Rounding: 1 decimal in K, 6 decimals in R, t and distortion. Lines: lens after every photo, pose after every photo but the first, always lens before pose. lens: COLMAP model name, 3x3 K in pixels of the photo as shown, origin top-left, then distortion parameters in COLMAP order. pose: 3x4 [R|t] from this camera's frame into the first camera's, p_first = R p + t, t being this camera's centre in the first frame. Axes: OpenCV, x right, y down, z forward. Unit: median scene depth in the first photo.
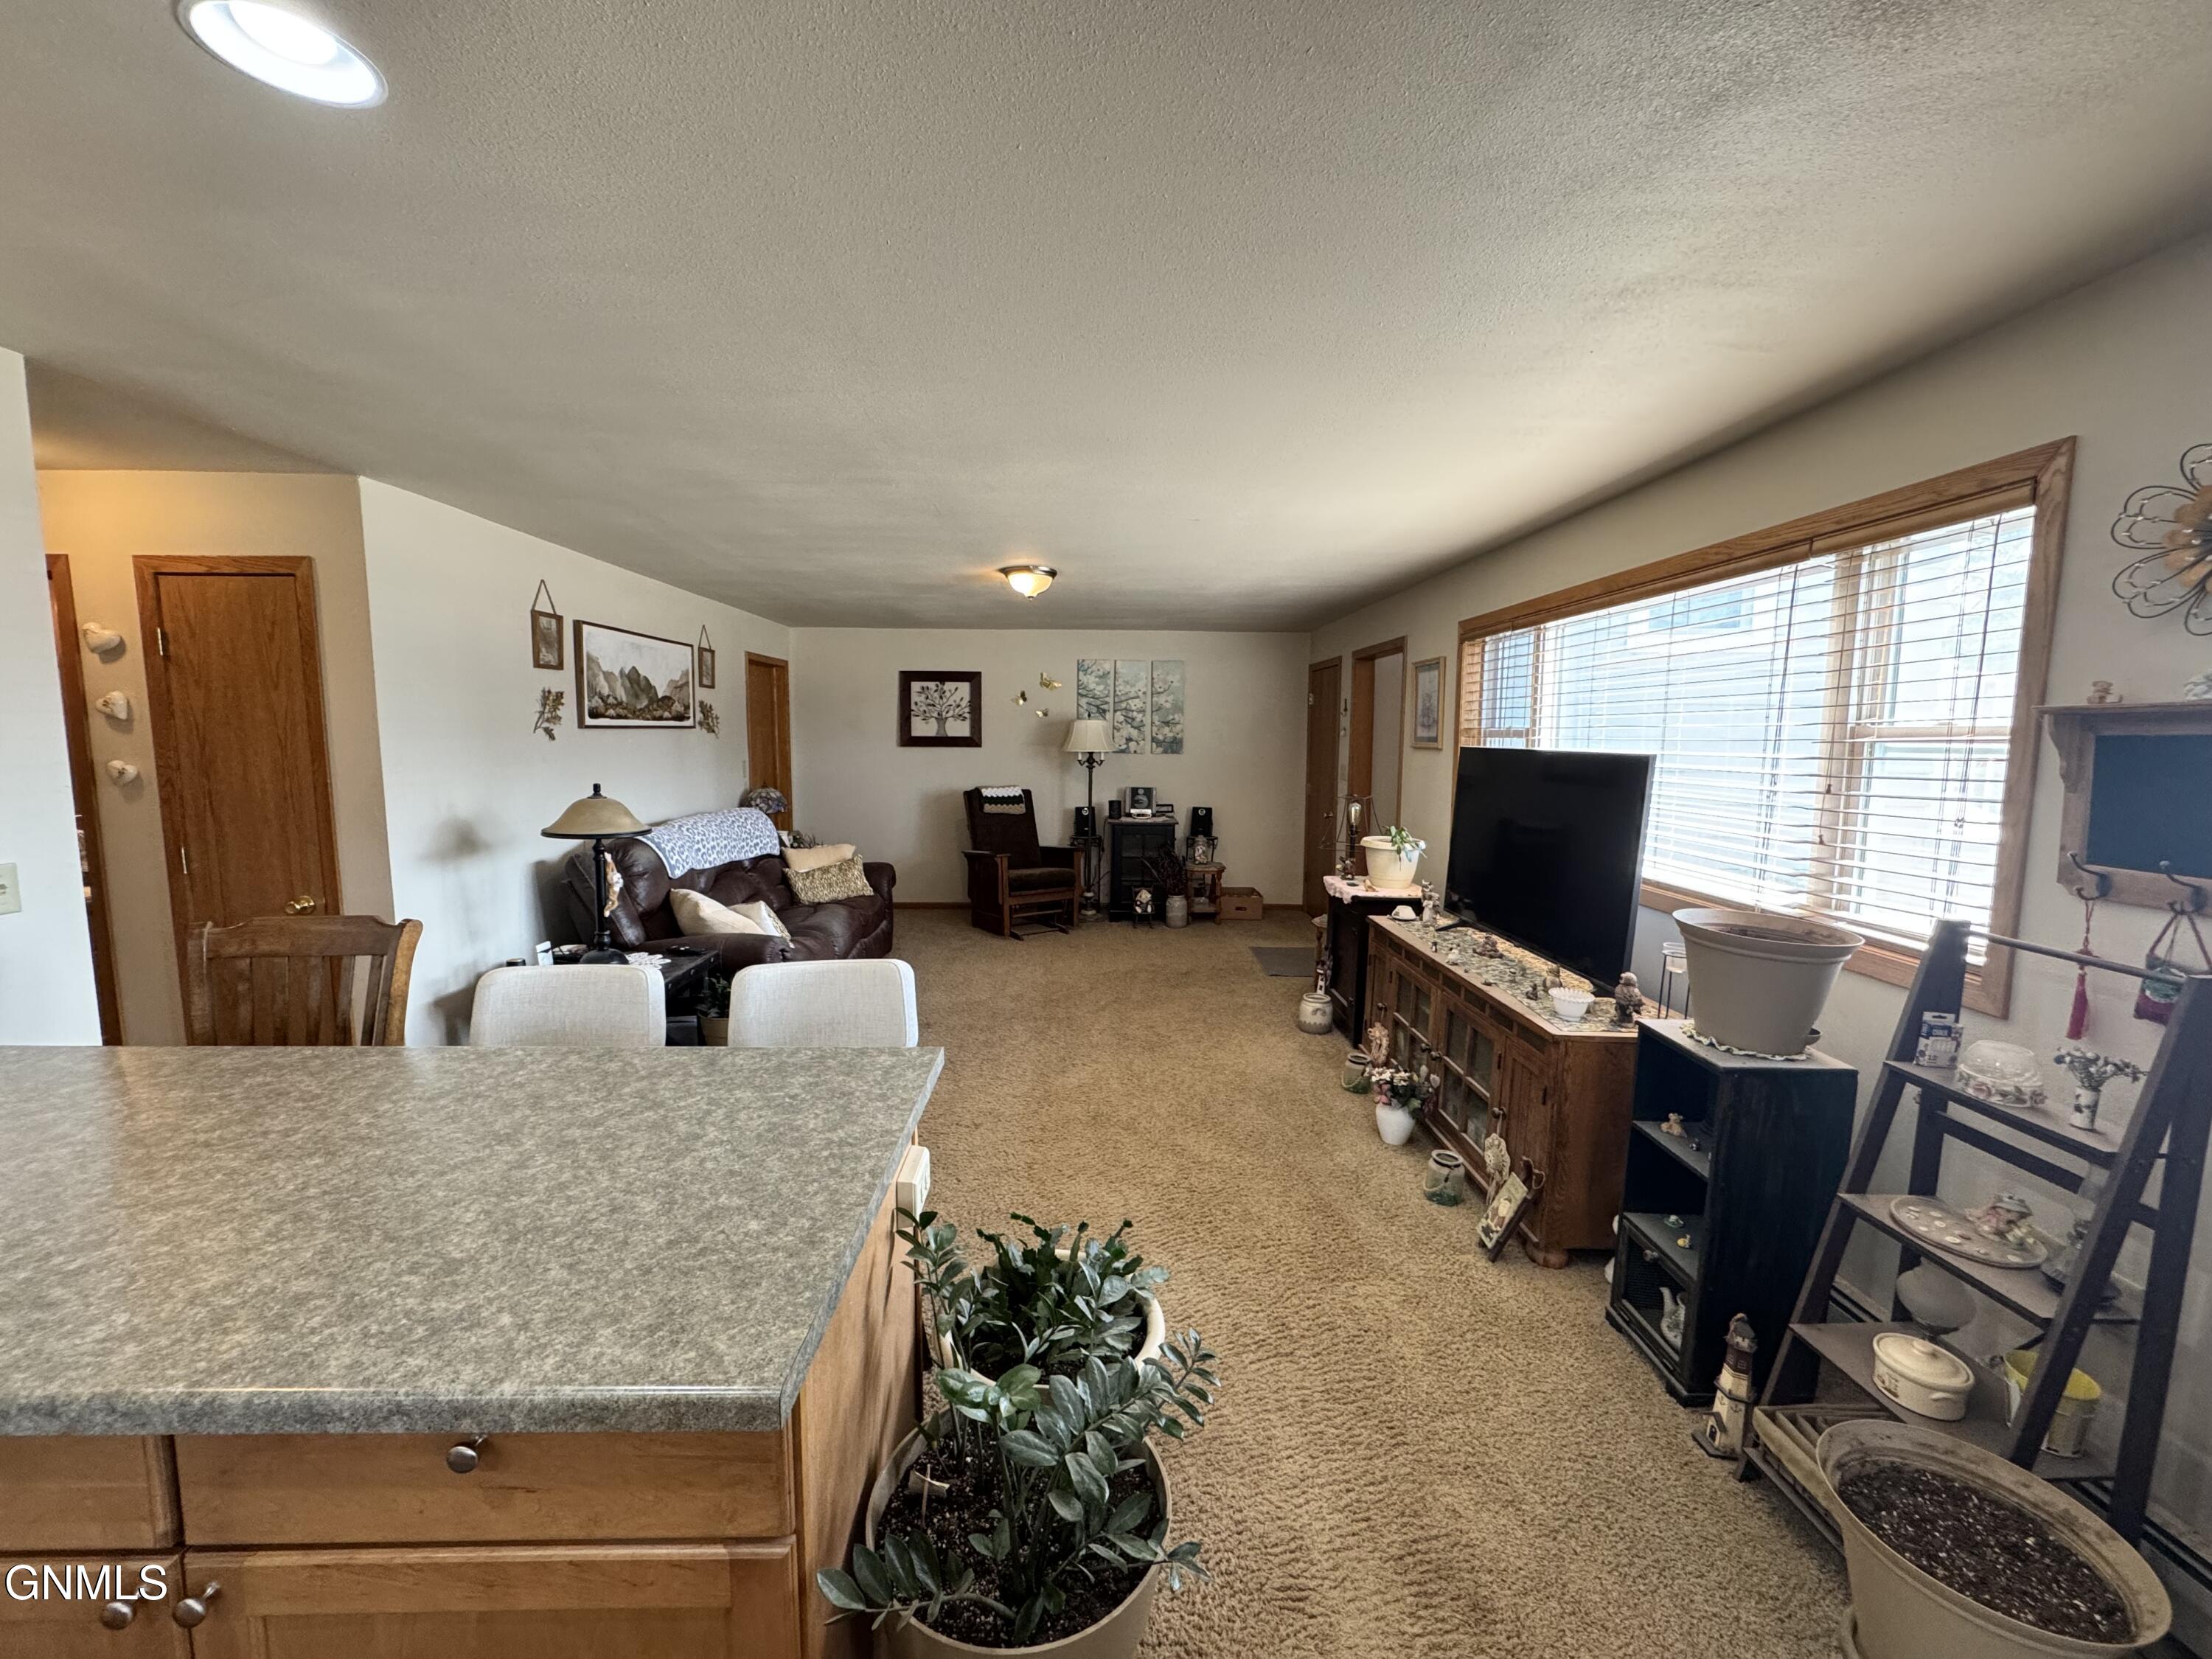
lens RADIAL K [[879.3, 0, 1103.4], [0, 879.3, 821.0], [0, 0, 1]] dist [-0.001810, 0.000125]
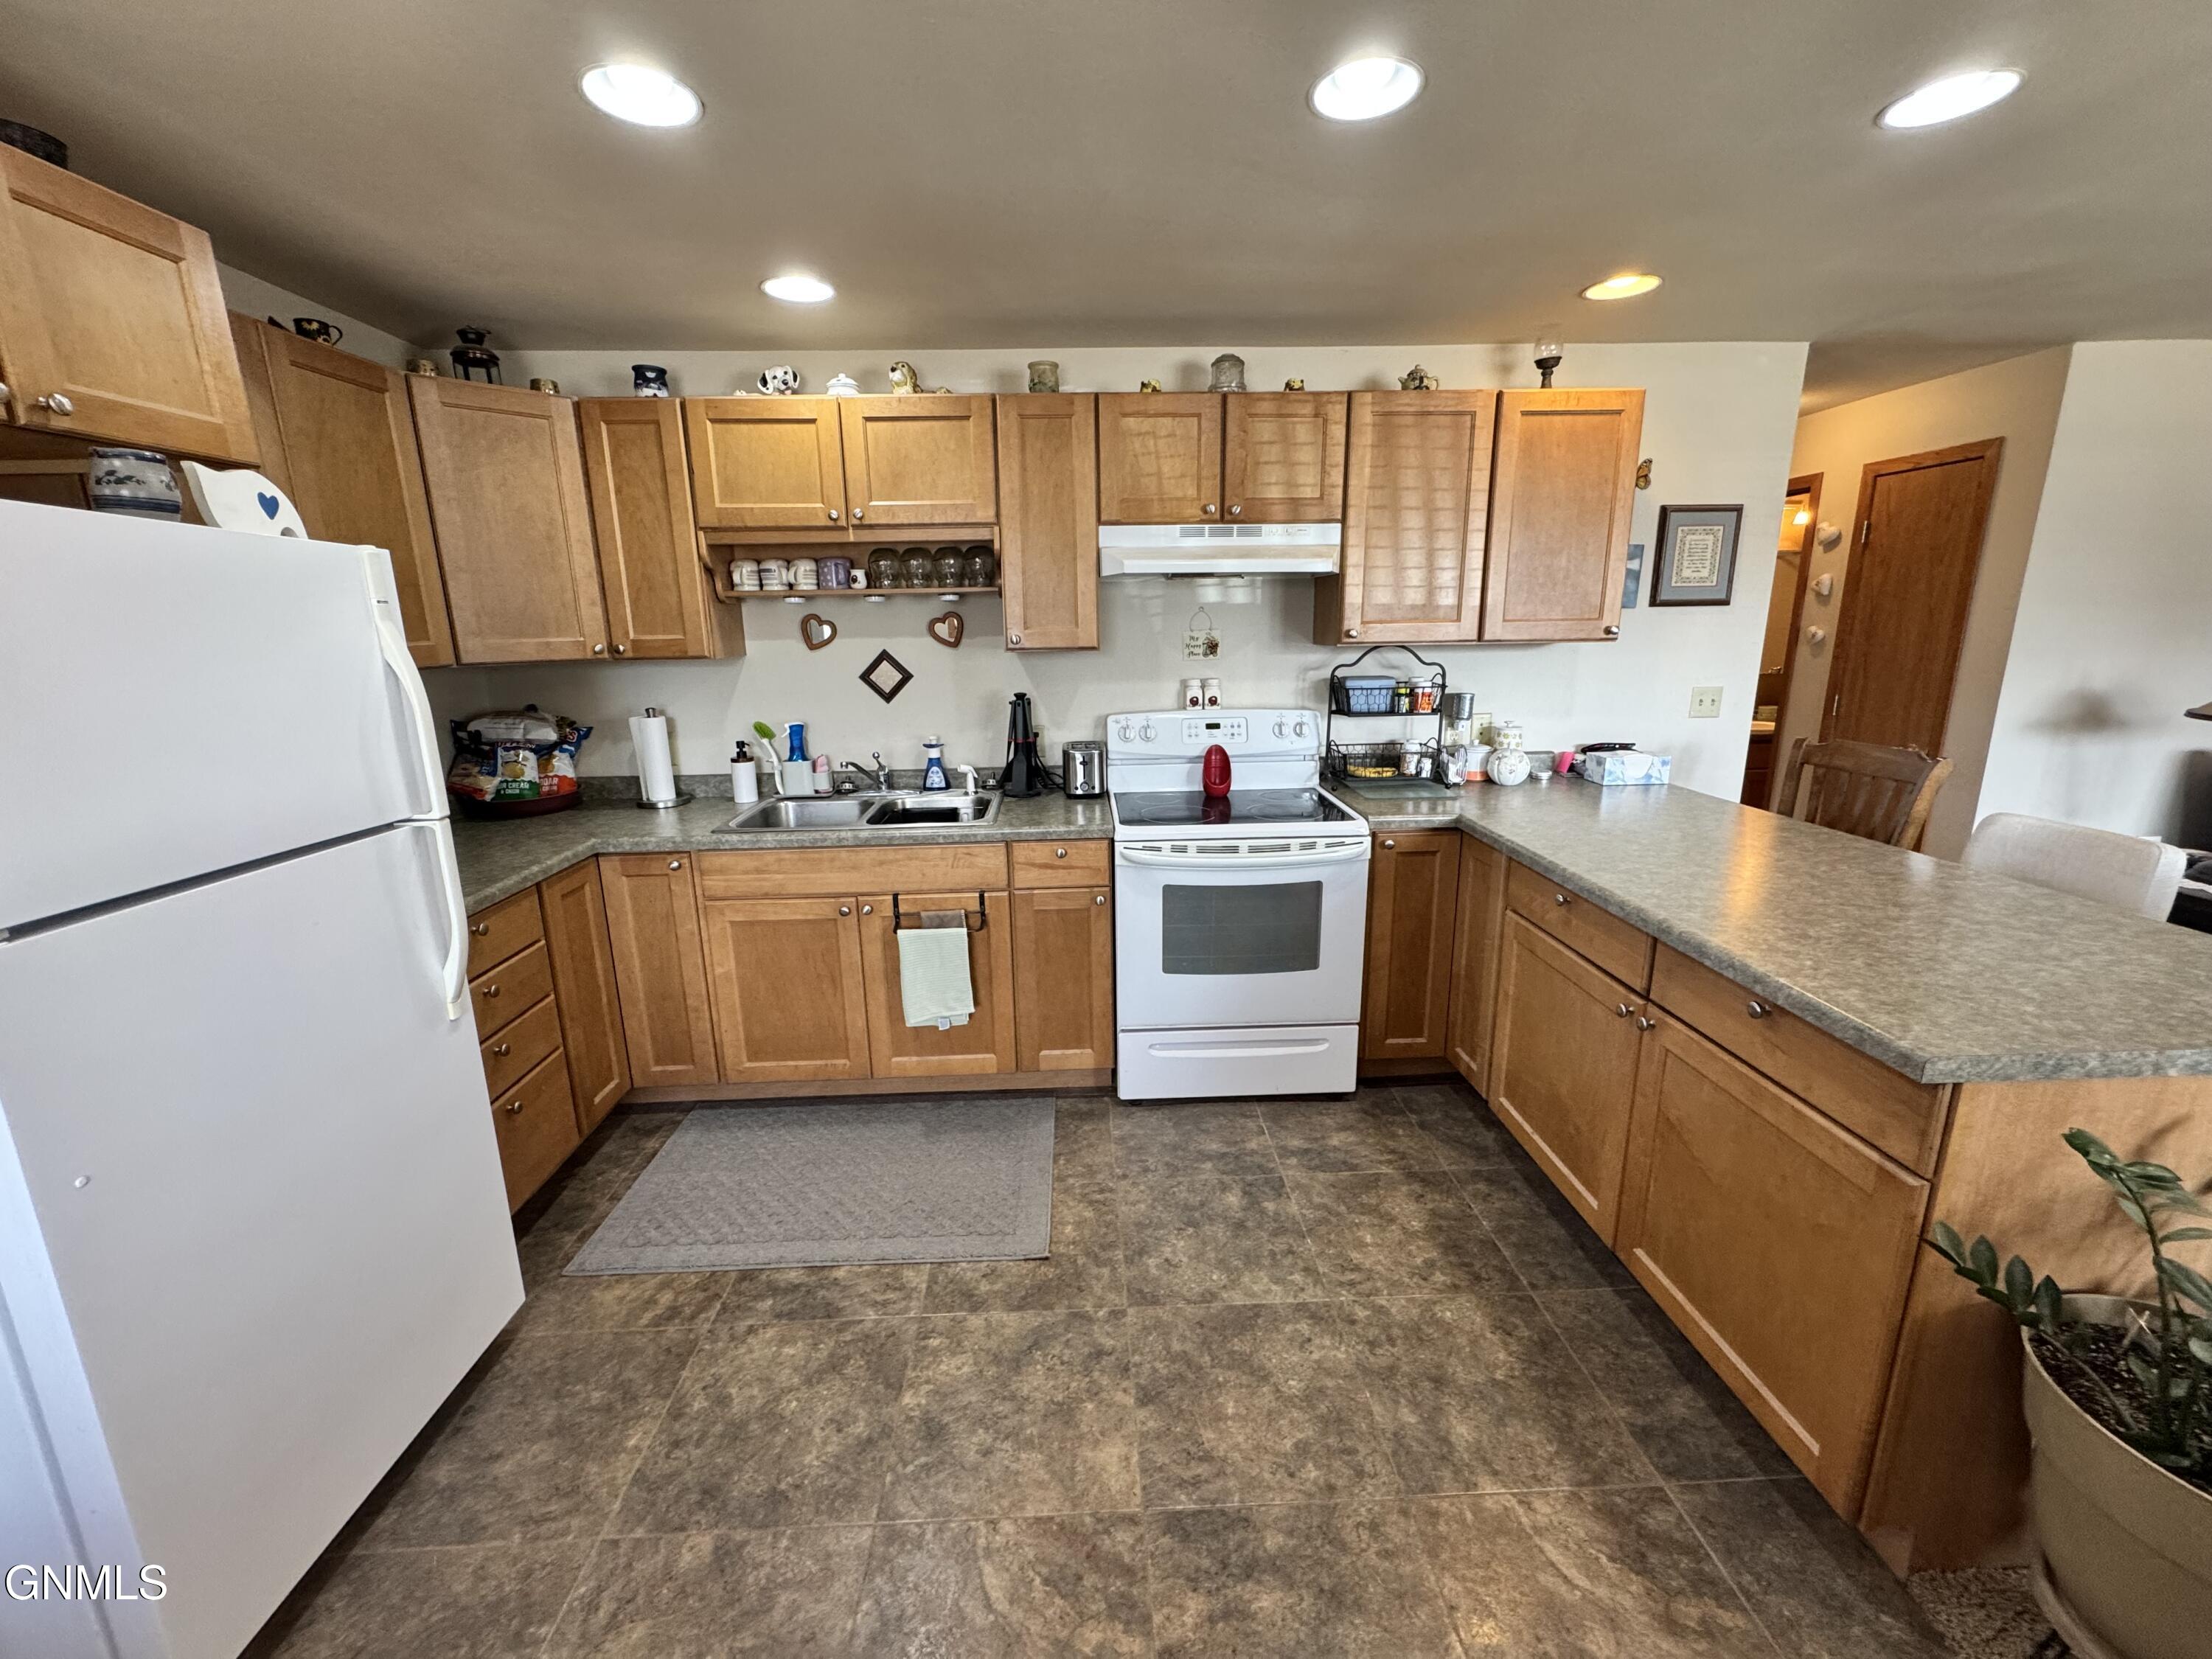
lens RADIAL K [[879.3, 0, 1103.4], [0, 879.3, 821.0], [0, 0, 1]] dist [-0.001810, 0.000125]
pose [[0.011473, 0.219305, -0.975589, 0.524418], [-0.087482, 0.972132, 0.217499, 0.050541], [0.996100, 0.082851, 0.030338, -0.229115]]
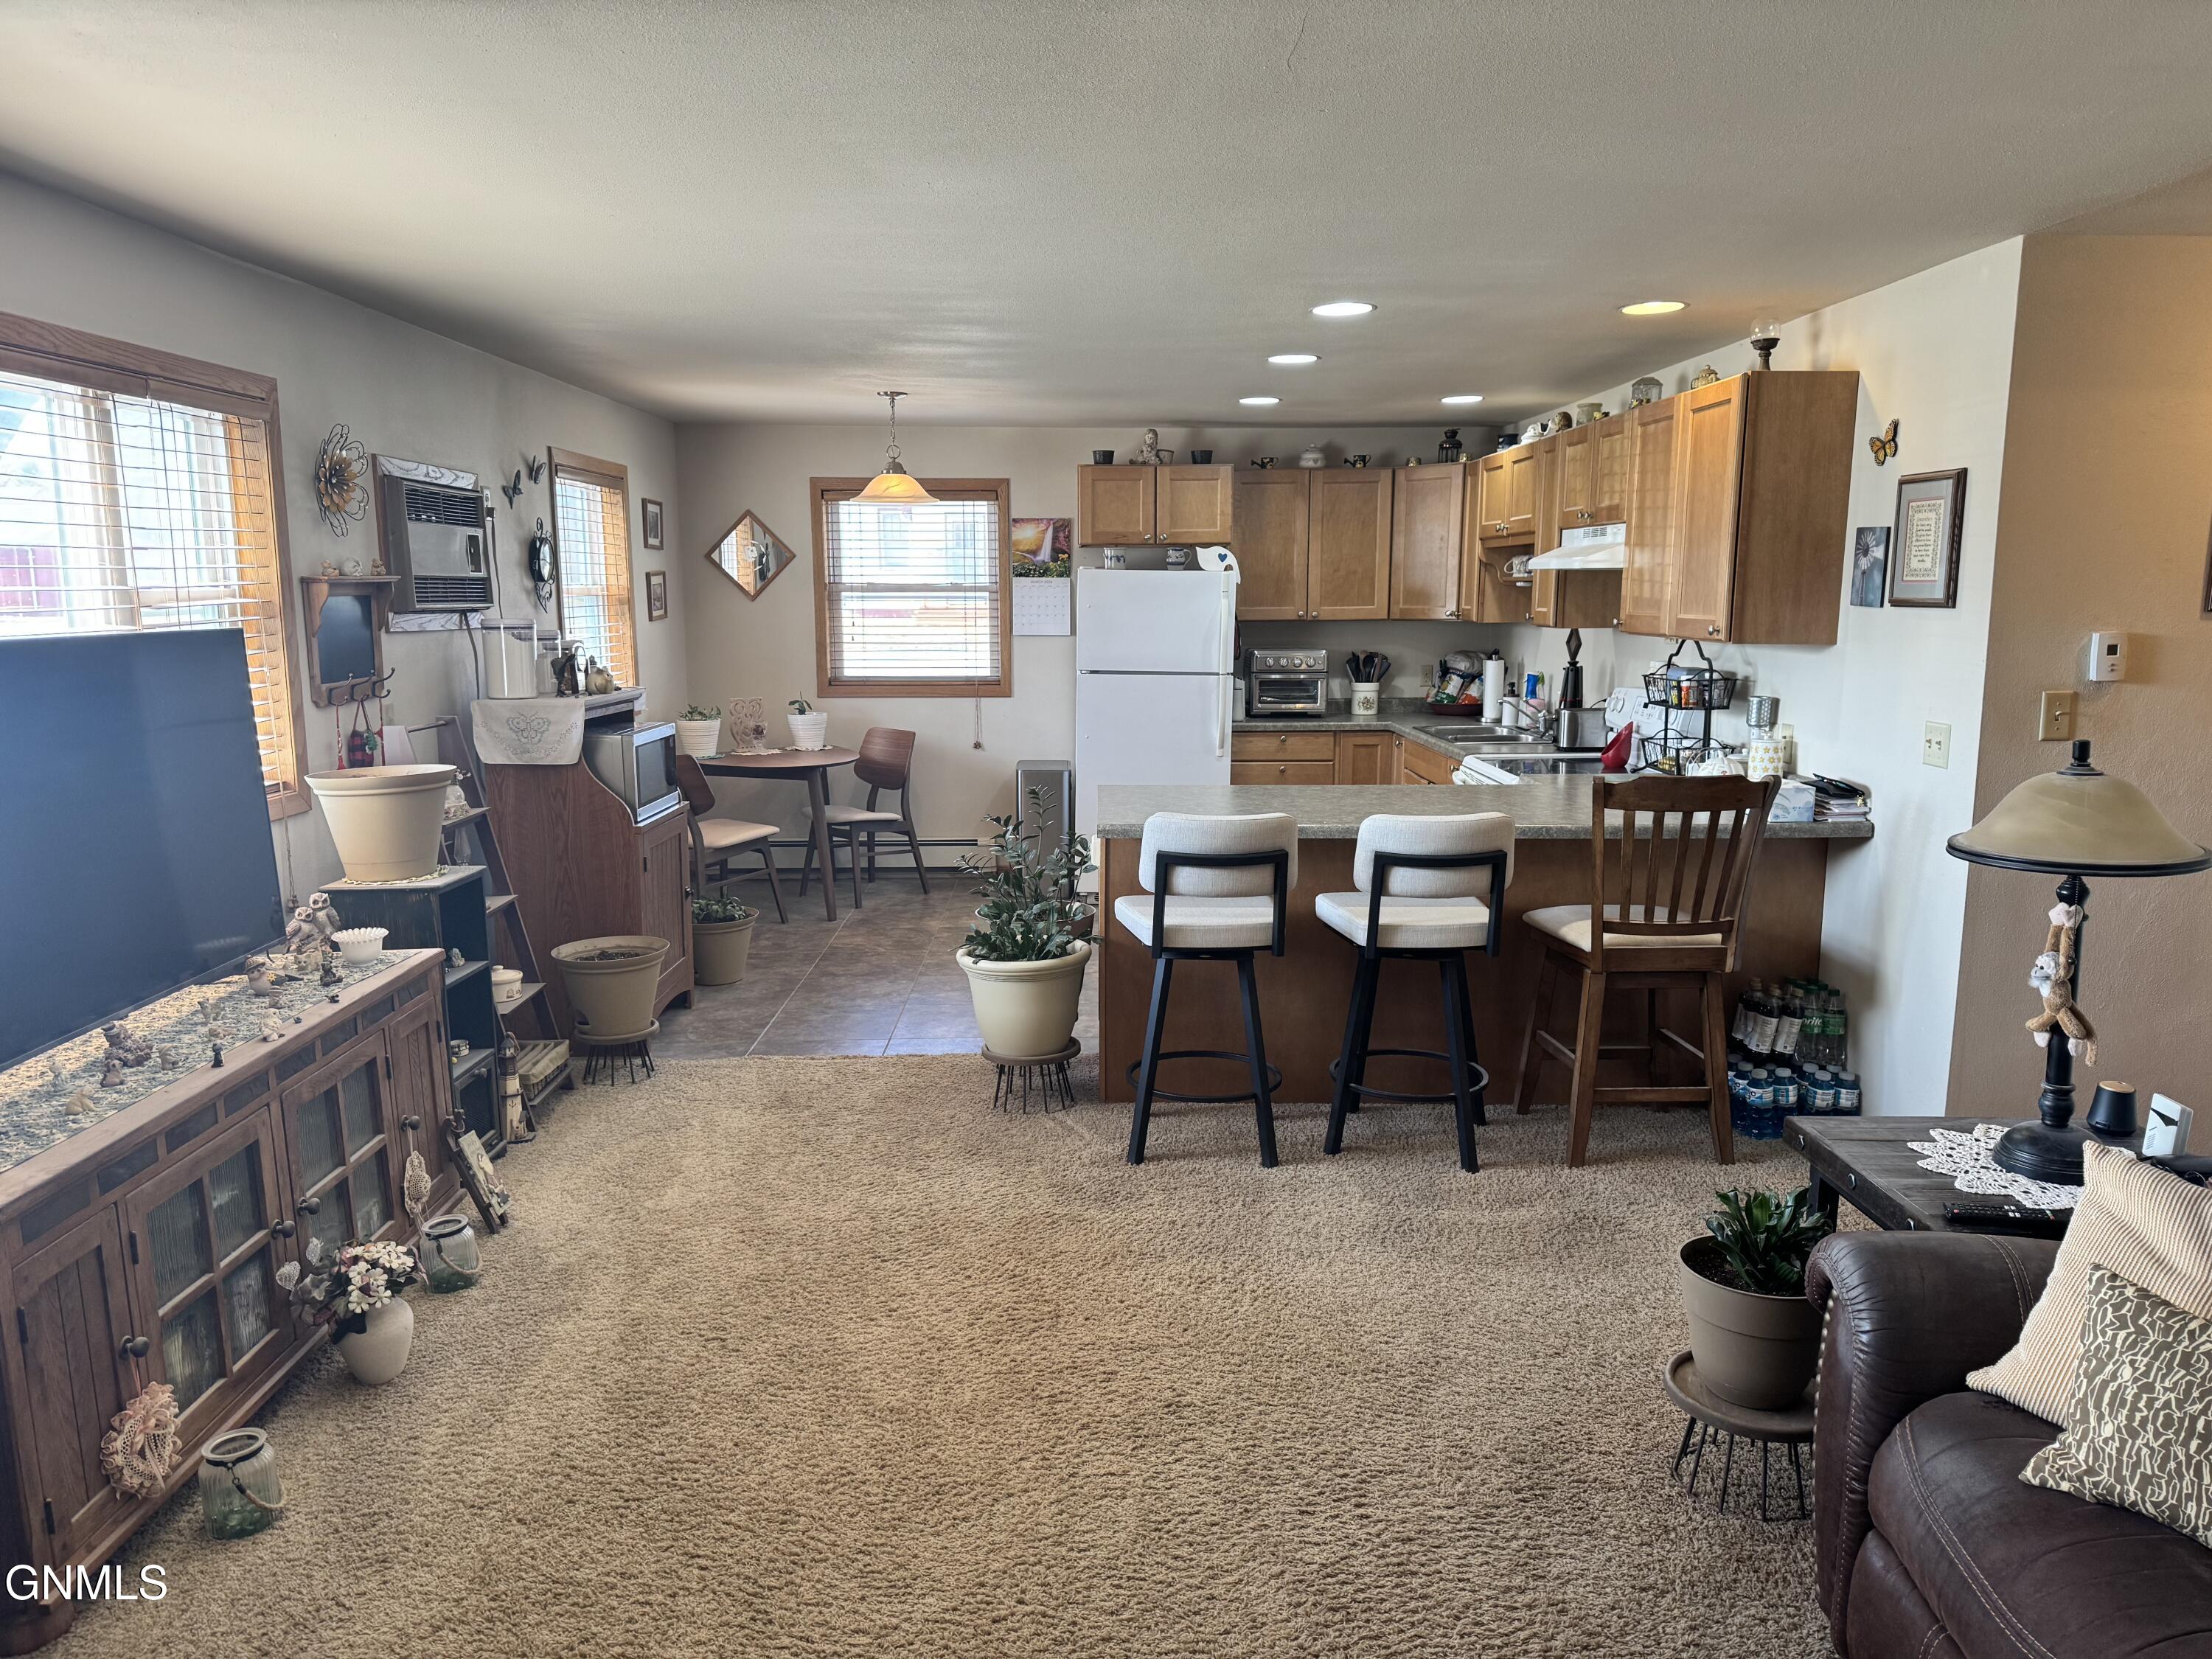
lens RADIAL K [[1557.4, 0, 1106.0], [0, 1557.4, 829.5], [0, 0, 1]] dist [-0.003300, -0.002384]
pose [[-0.999968, 0.007989, -0.000901, -0.233329], [0.007492, 0.966590, 0.256220, -0.462575], [0.002918, 0.256205, -0.966618, 4.037992]]
